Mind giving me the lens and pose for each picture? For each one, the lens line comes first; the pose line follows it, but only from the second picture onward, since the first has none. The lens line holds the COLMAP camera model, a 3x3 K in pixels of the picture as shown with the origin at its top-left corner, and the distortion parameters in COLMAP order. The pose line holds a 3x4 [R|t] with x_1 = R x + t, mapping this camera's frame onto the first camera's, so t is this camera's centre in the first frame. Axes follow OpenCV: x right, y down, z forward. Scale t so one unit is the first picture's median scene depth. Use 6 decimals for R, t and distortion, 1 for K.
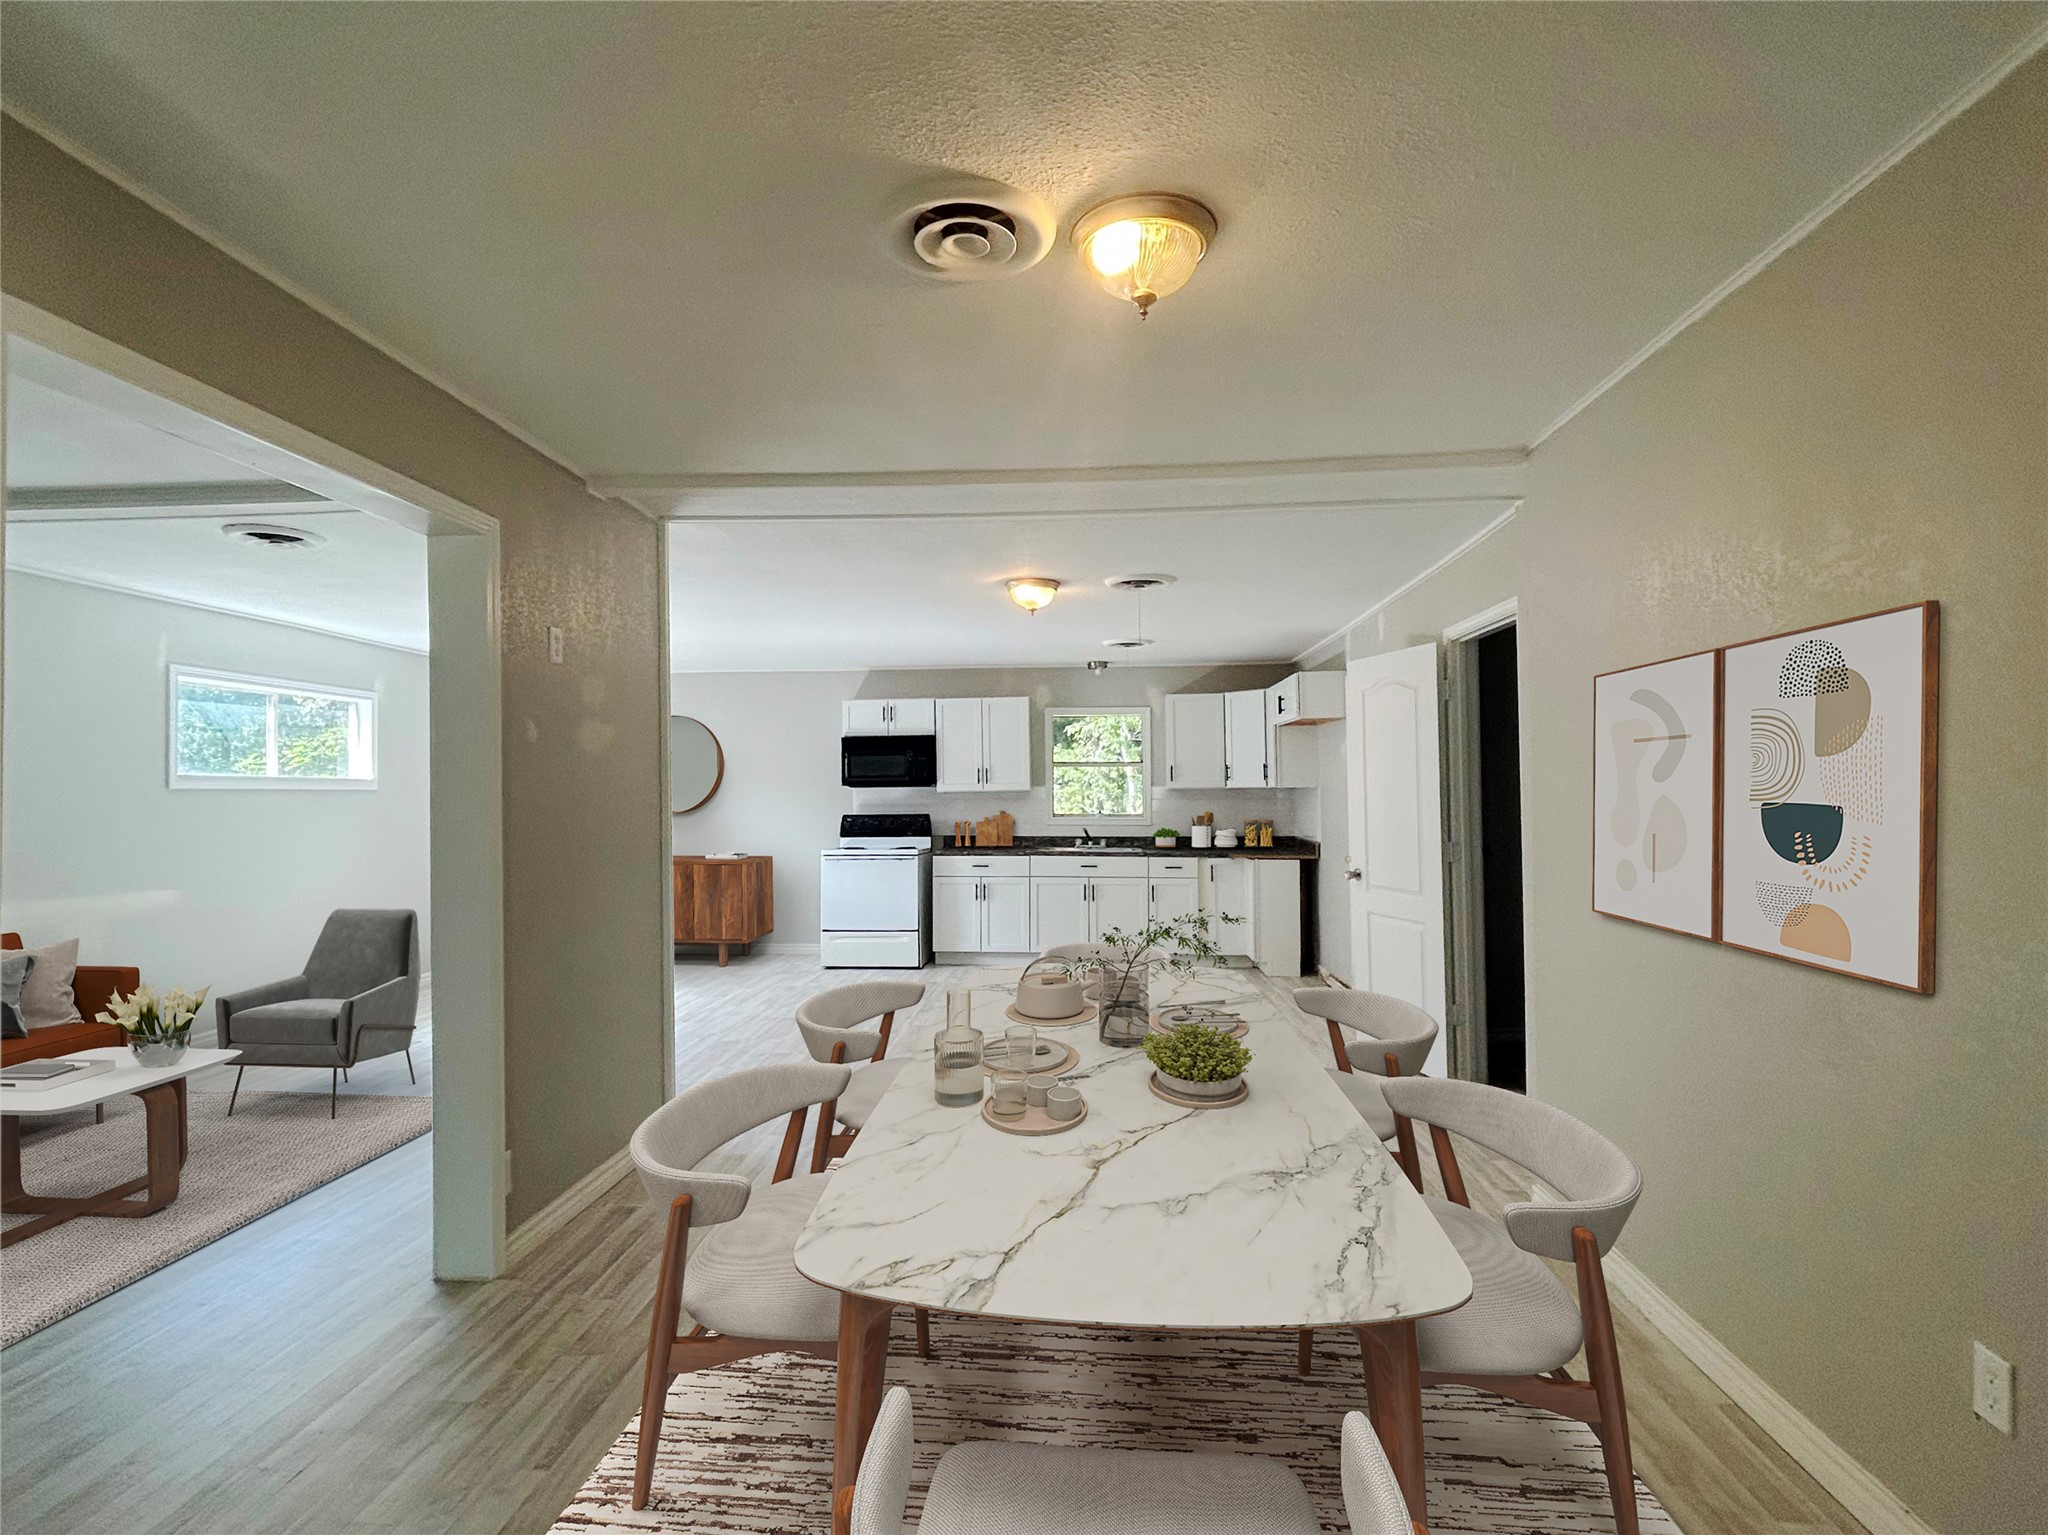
lens RADIAL K [[1046.1, 0, 1019.3], [0, 1046.1, 777.2], [0, 0, 1]] dist [-0.007363, -0.002179]
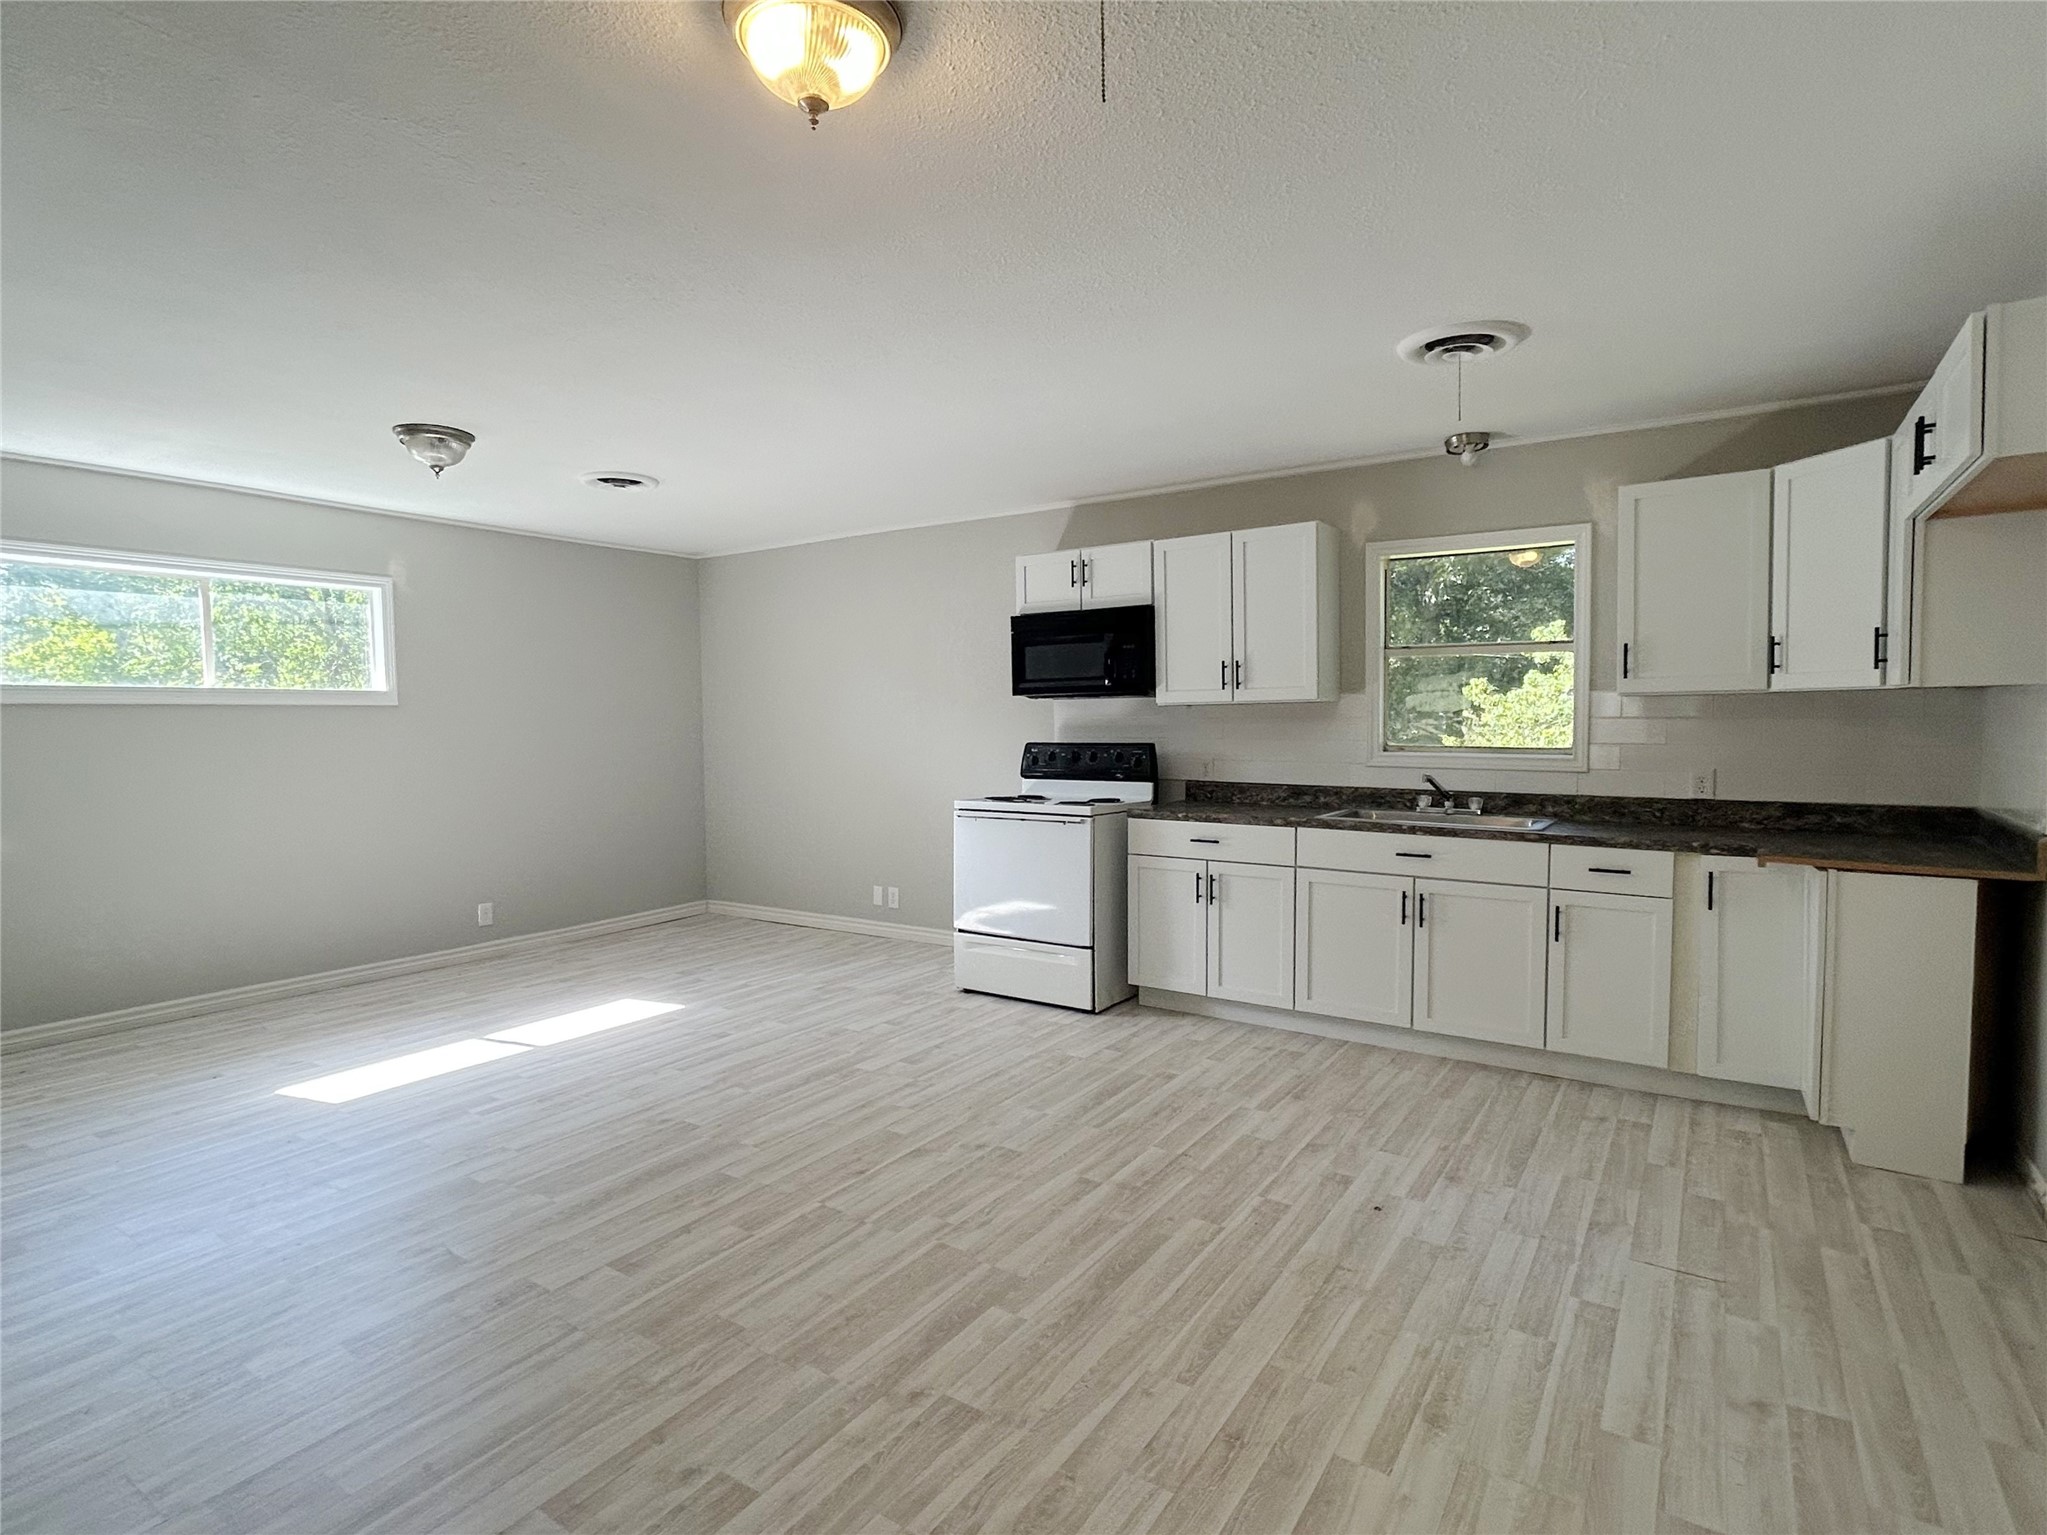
lens RADIAL K [[1045.6, 0, 1023.9], [0, 1045.6, 766.3], [0, 0, 1]] dist [-0.007363, -0.002179]
pose [[0.865415, 0.023481, -0.500504, 0.144895], [0.008613, 0.998057, 0.061716, 0.011826], [0.500981, -0.057721, 0.863531, 0.468982]]
